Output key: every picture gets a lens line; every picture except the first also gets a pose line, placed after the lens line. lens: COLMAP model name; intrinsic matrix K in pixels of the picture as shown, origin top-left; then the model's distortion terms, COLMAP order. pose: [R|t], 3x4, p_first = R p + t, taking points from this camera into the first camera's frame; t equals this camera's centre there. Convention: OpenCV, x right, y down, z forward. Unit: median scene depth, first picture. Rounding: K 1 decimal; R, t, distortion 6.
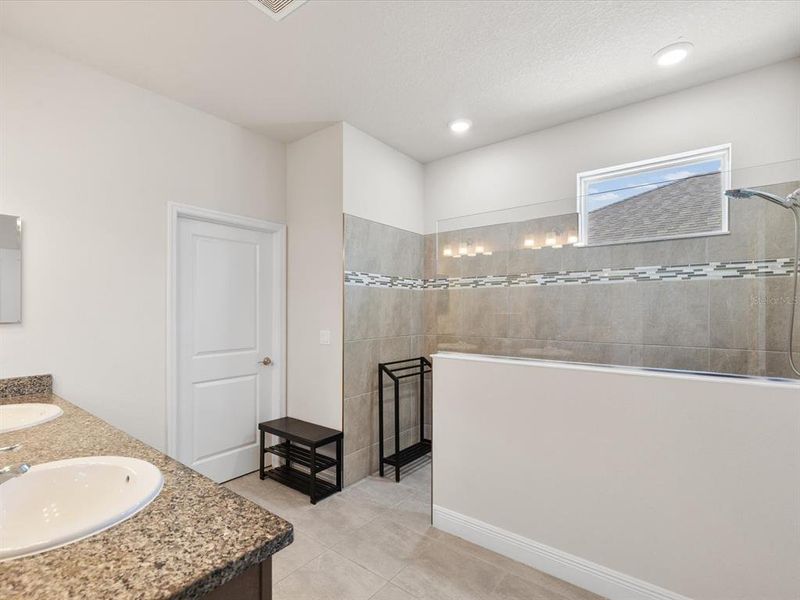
lens RADIAL K [[381.1, 0, 400.5], [0, 381.1, 302.4], [0, 0, 1]] dist [0.002807, 0.001050]
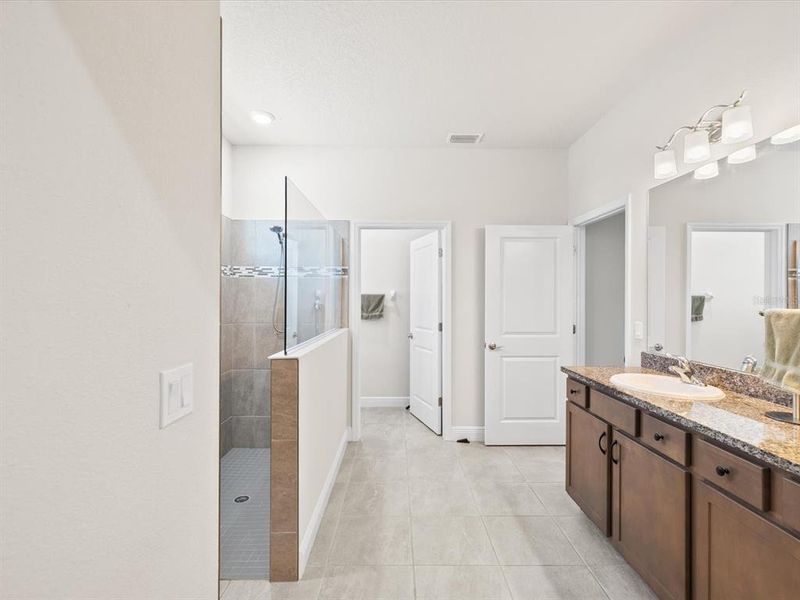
lens RADIAL K [[381.1, 0, 400.5], [0, 381.1, 302.4], [0, 0, 1]] dist [0.002807, 0.001050]
pose [[-0.615194, -0.010518, 0.788306, -0.503350], [-0.027937, 0.999574, -0.008465, 0.030447], [-0.787881, -0.027231, -0.615226, 1.053353]]
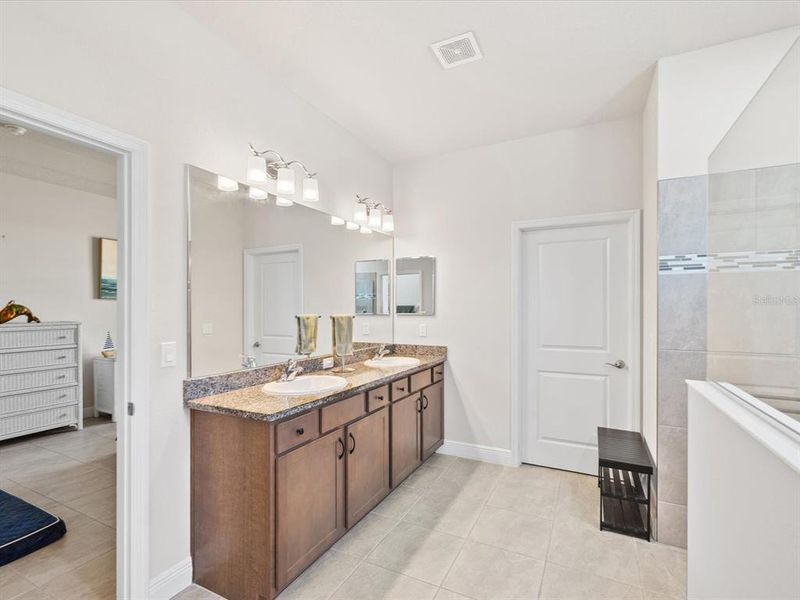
lens RADIAL K [[381.1, 0, 400.5], [0, 381.1, 302.4], [0, 0, 1]] dist [0.002807, 0.001050]
pose [[0.183814, -0.013844, -0.982864, 0.493547], [0.020577, 0.999736, -0.010233, 0.005295], [0.982746, -0.018344, 0.184050, 0.349506]]
